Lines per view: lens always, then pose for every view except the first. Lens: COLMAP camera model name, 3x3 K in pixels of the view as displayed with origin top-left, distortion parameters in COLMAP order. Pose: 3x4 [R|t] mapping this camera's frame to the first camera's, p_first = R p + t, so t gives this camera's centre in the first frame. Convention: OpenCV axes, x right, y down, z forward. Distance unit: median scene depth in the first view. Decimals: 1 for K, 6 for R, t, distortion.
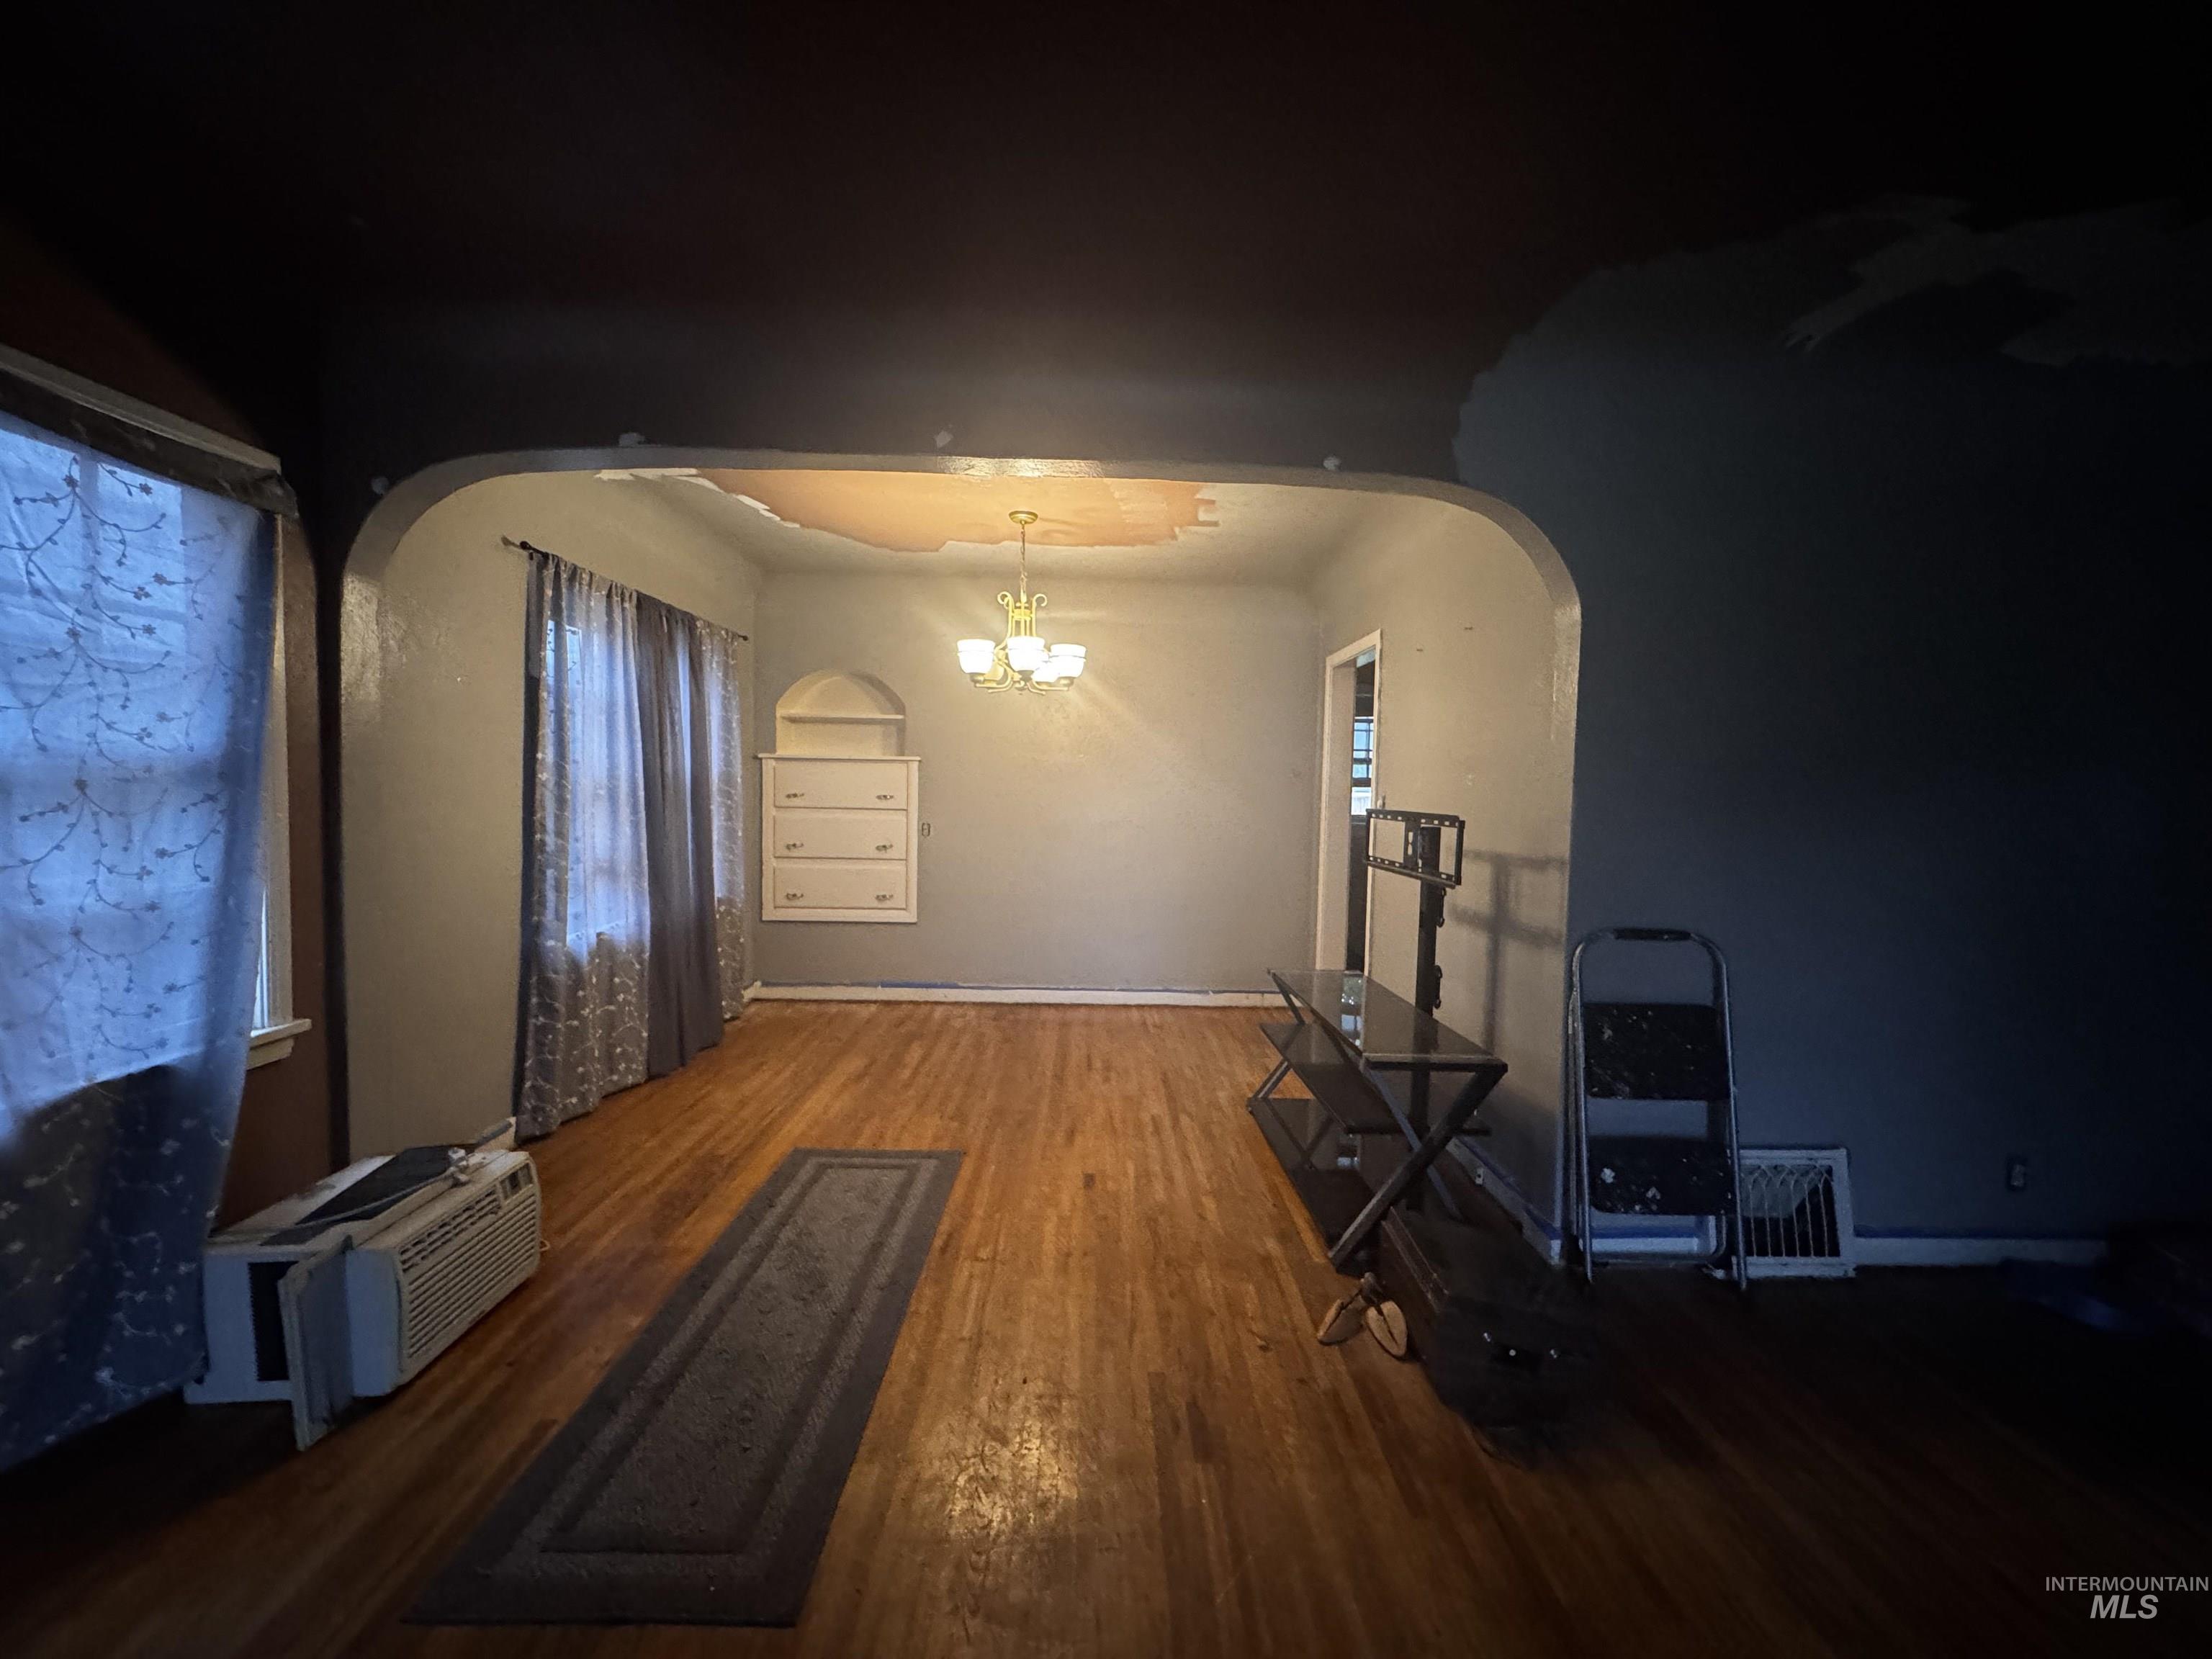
lens RADIAL K [[878.3, 0, 1105.9], [0, 878.3, 821.4], [0, 0, 1]] dist [-0.004219, 0.000677]
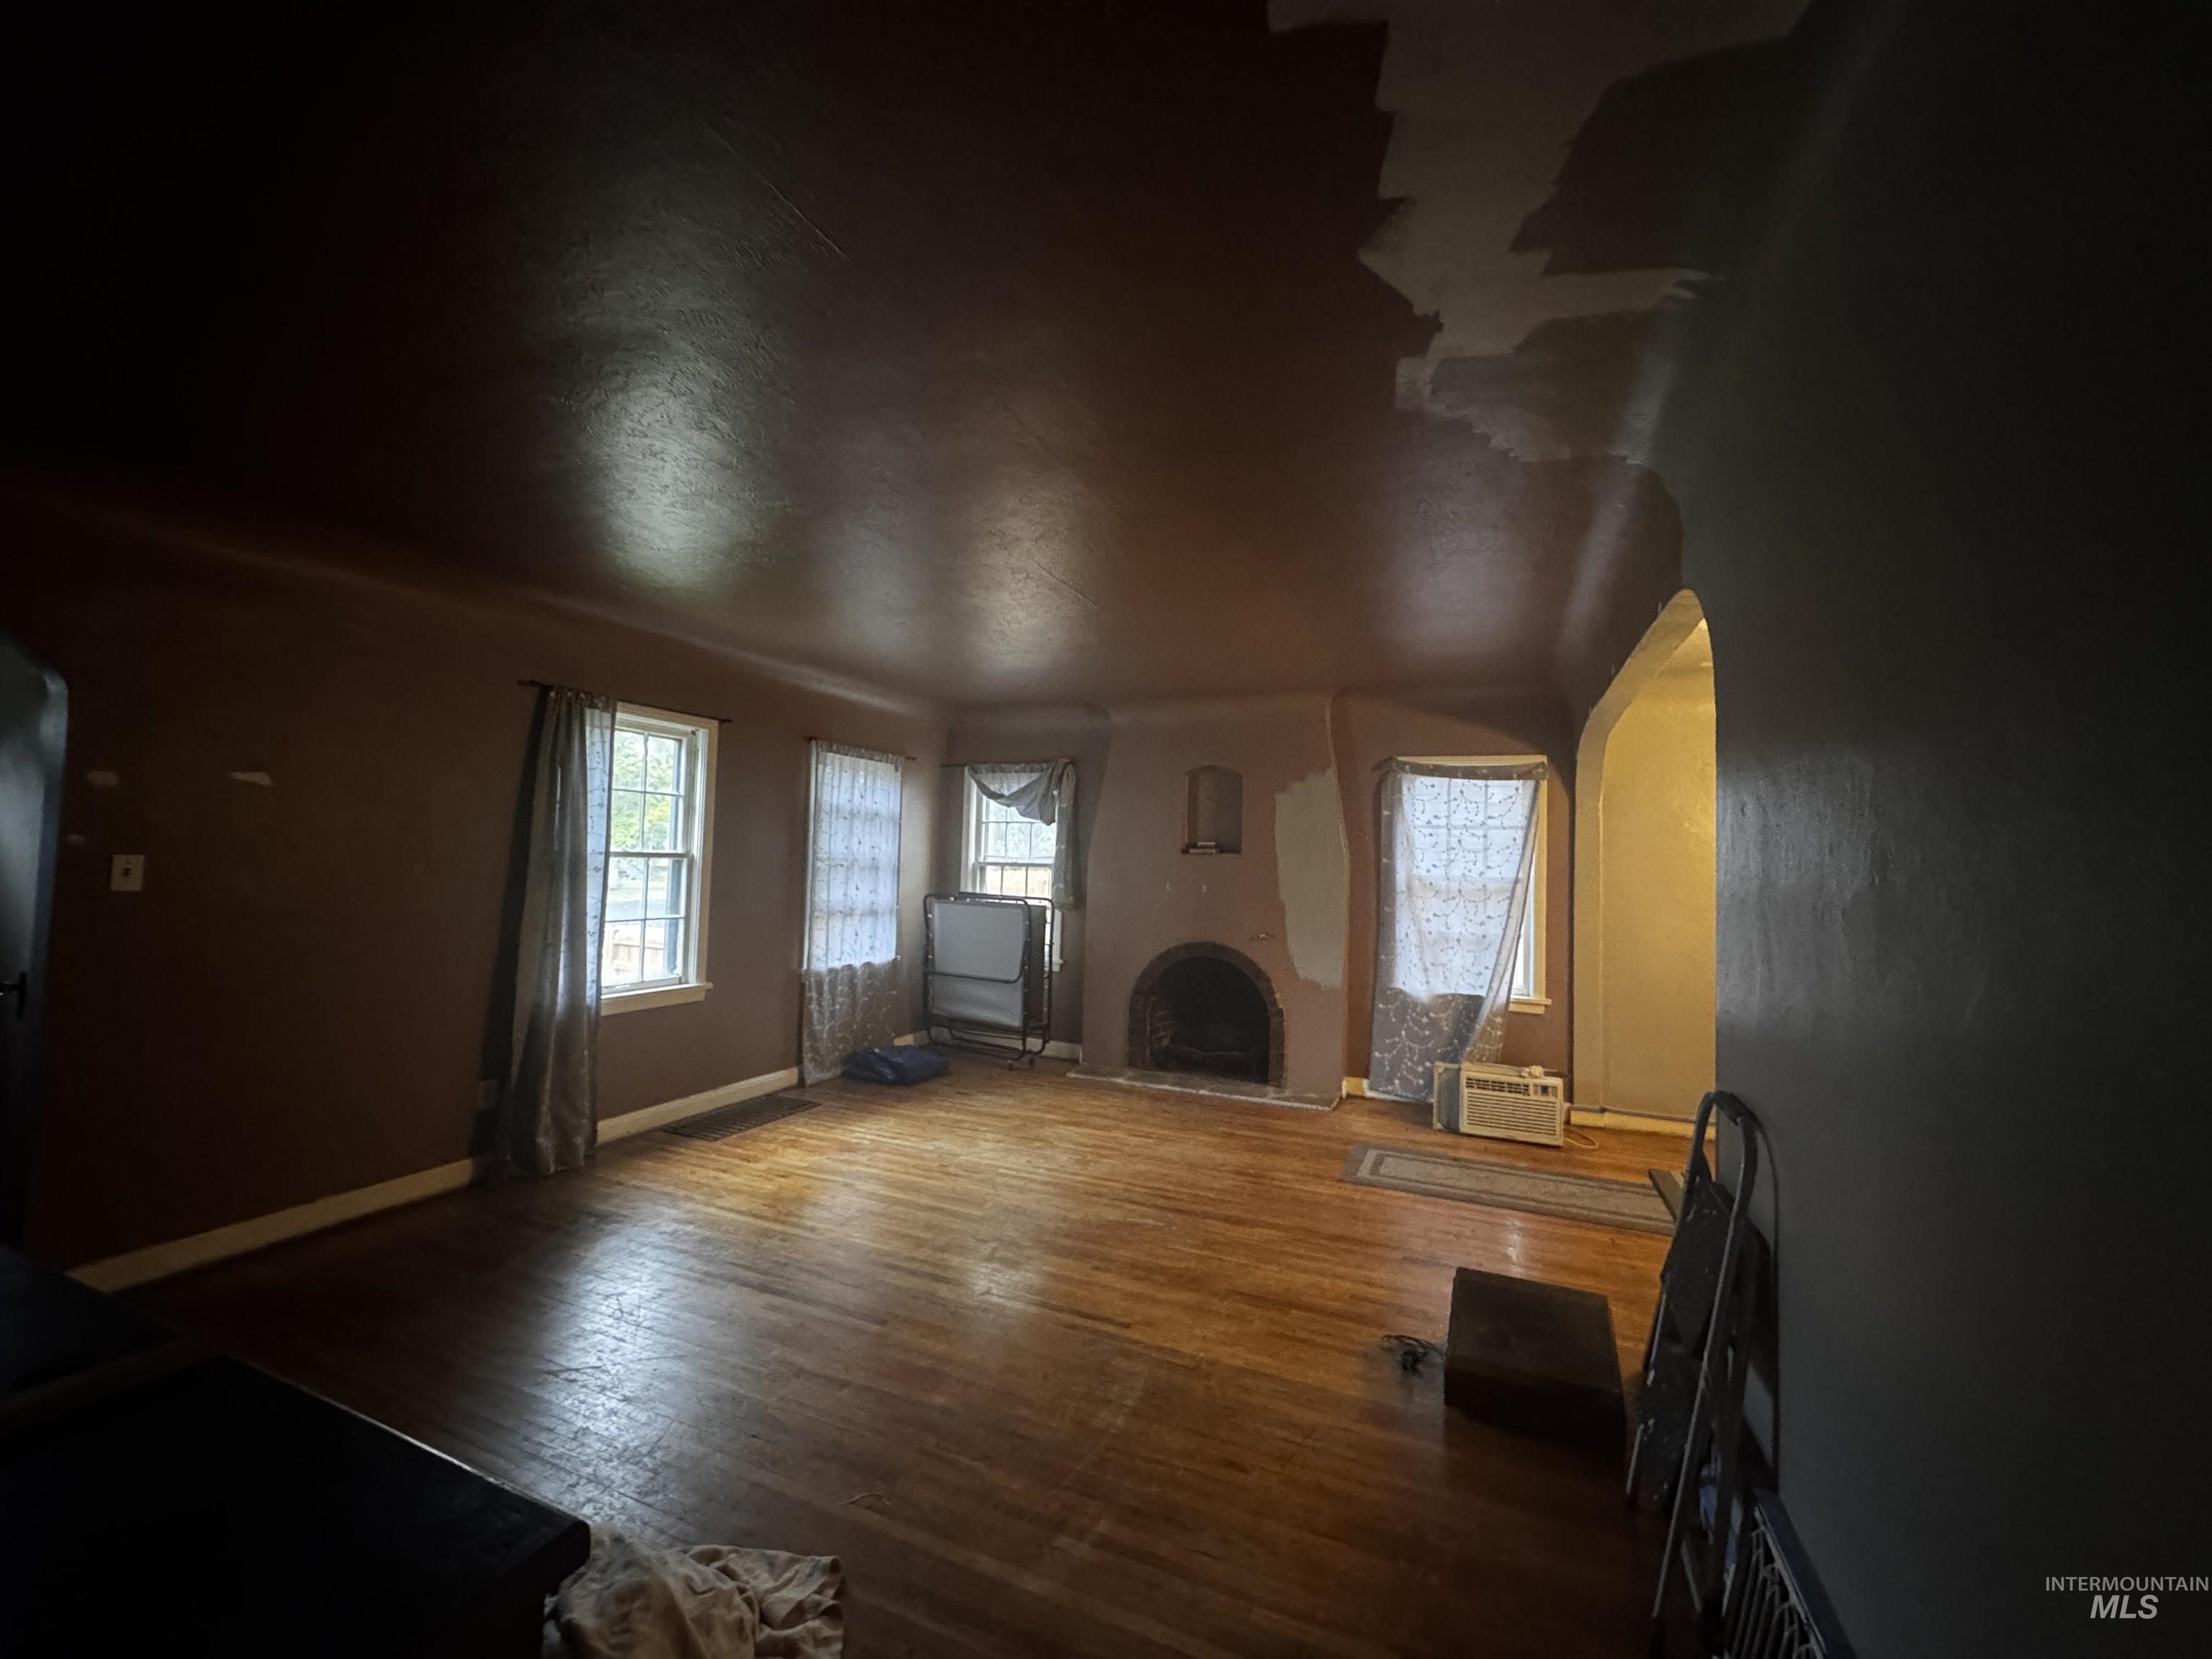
lens RADIAL K [[878.3, 0, 1107.9], [0, 878.3, 829.2], [0, 0, 1]] dist [-0.004219, 0.000677]
pose [[-0.408778, -0.066320, -0.910221, 1.243226], [-0.075020, 0.996423, -0.038910, -0.027165], [0.909545, 0.052379, -0.412291, 0.677222]]
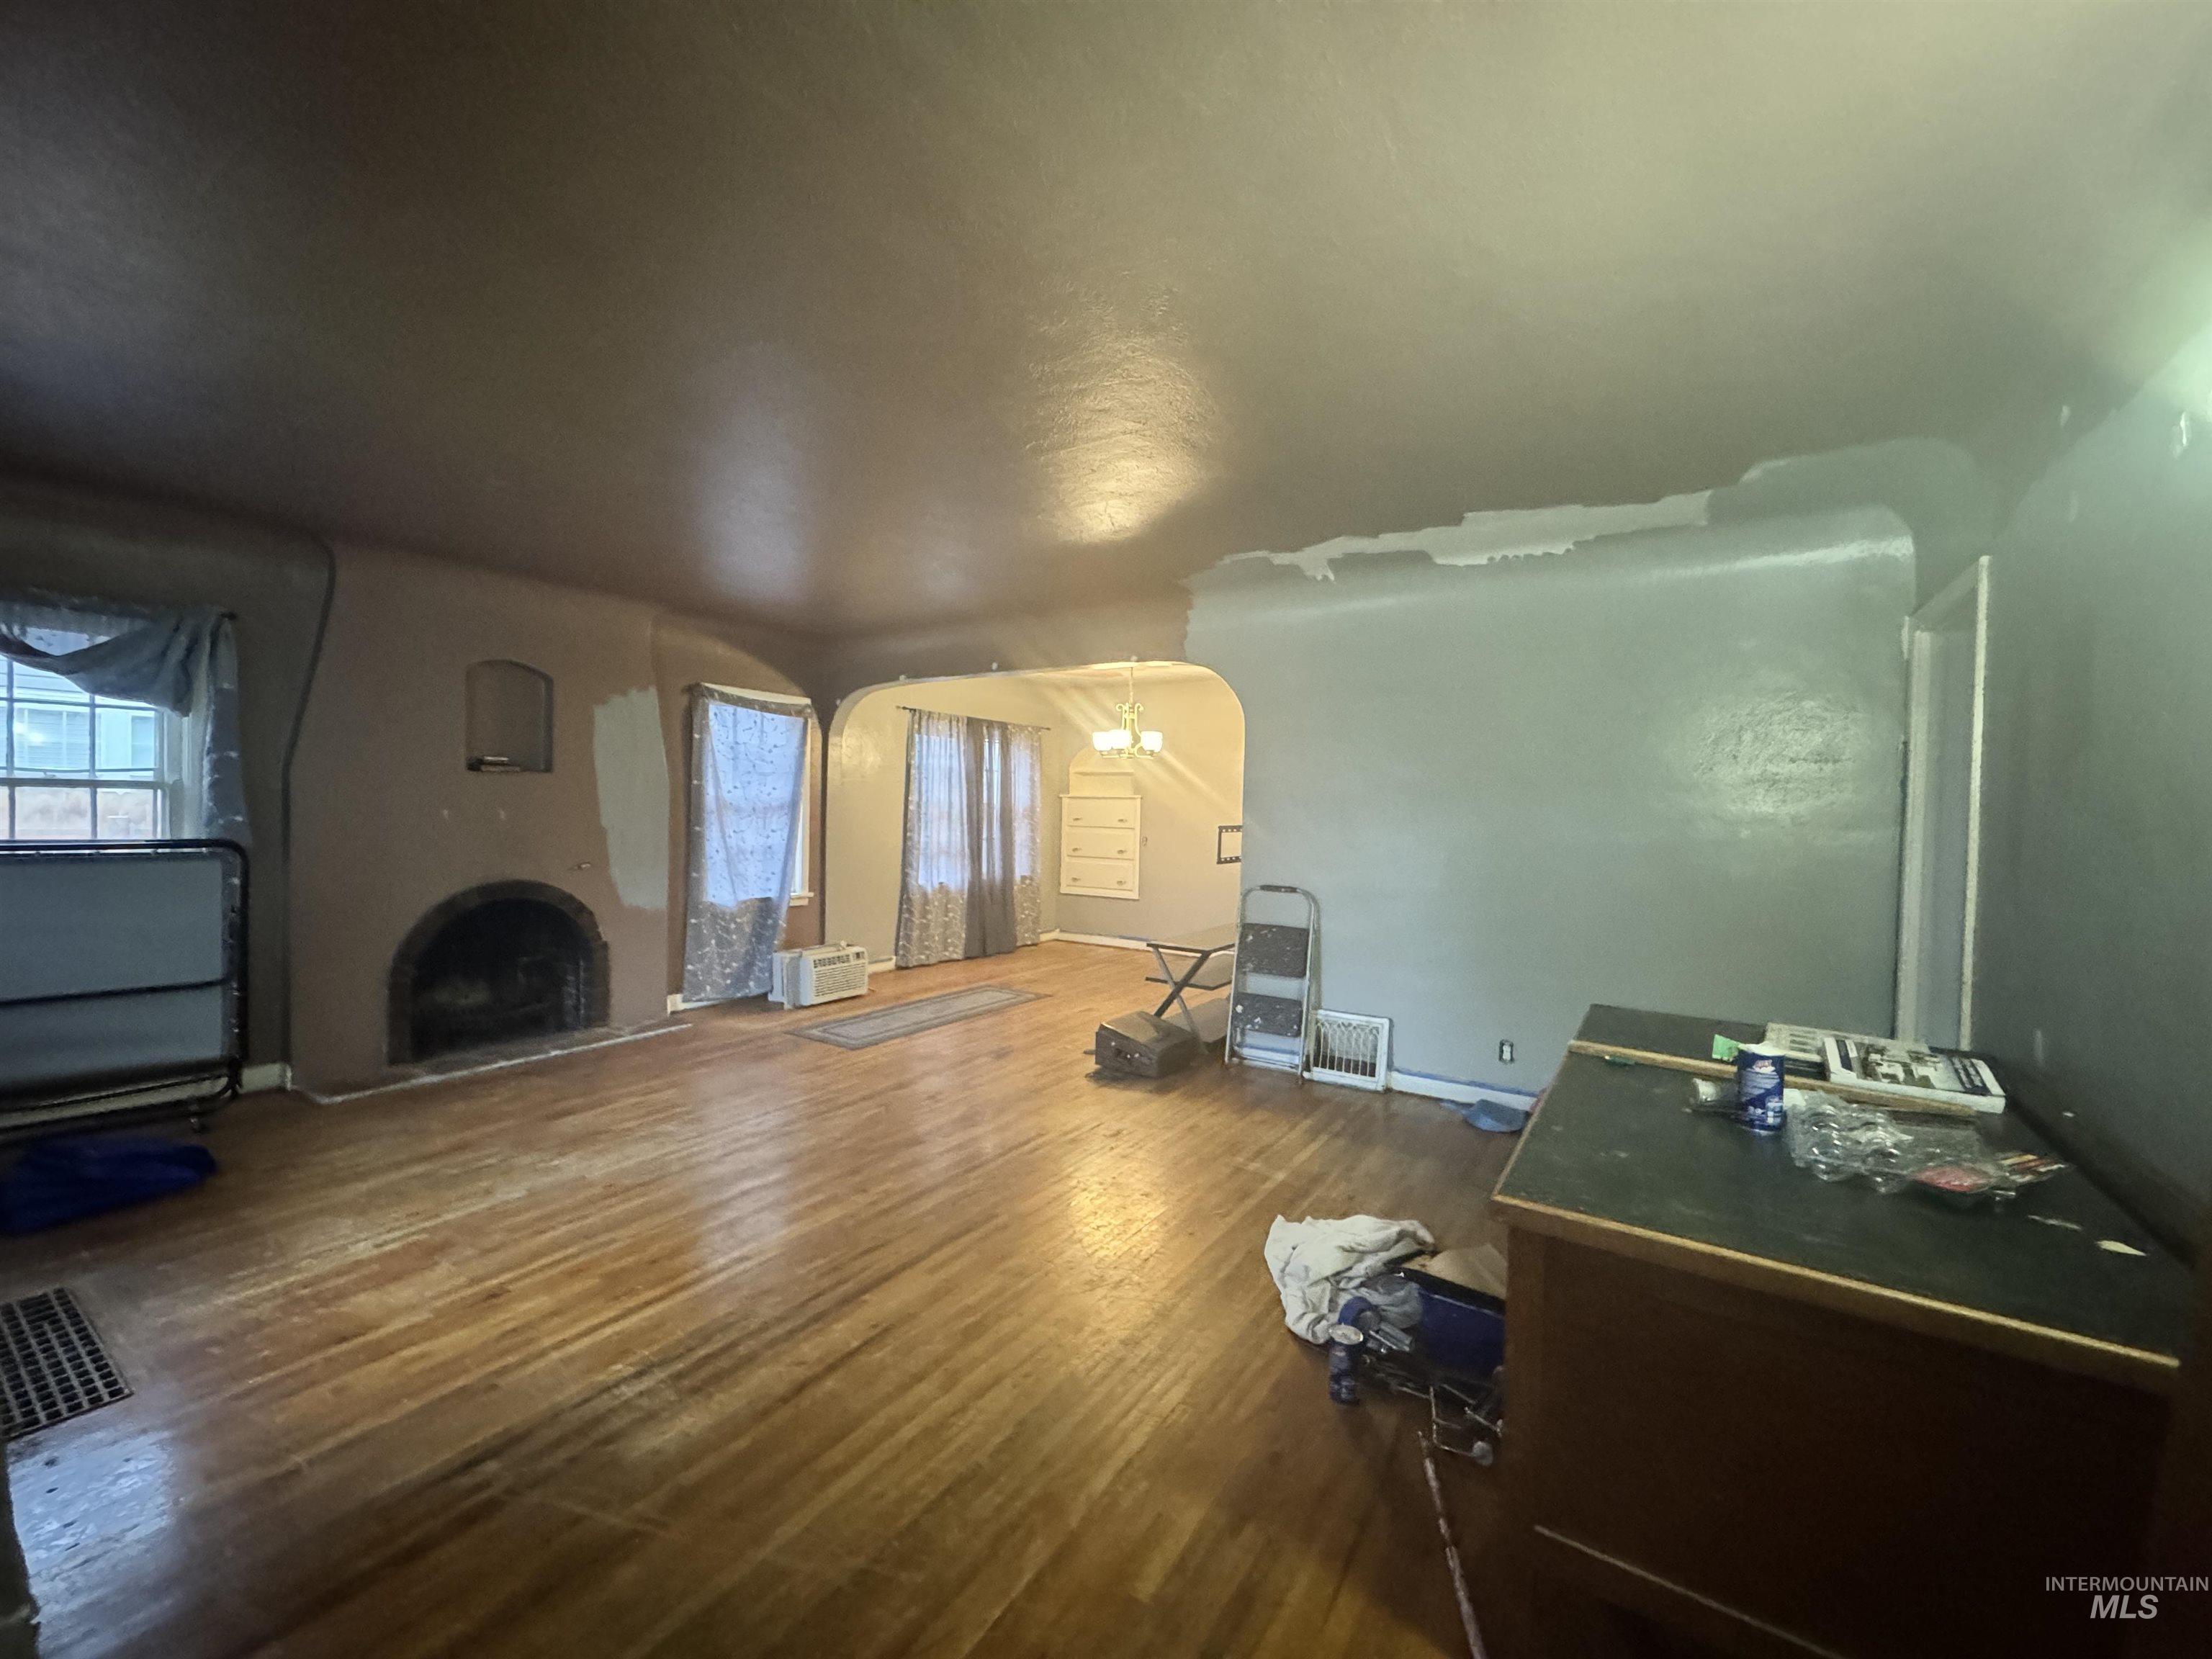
lens RADIAL K [[878.3, 0, 1104.7], [0, 878.3, 828.3], [0, 0, 1]] dist [-0.004219, 0.000677]
pose [[0.826528, 0.009871, -0.562809, 1.138312], [-0.027147, 0.999382, -0.022339, 0.042907], [0.562241, 0.033743, 0.826285, -0.638821]]
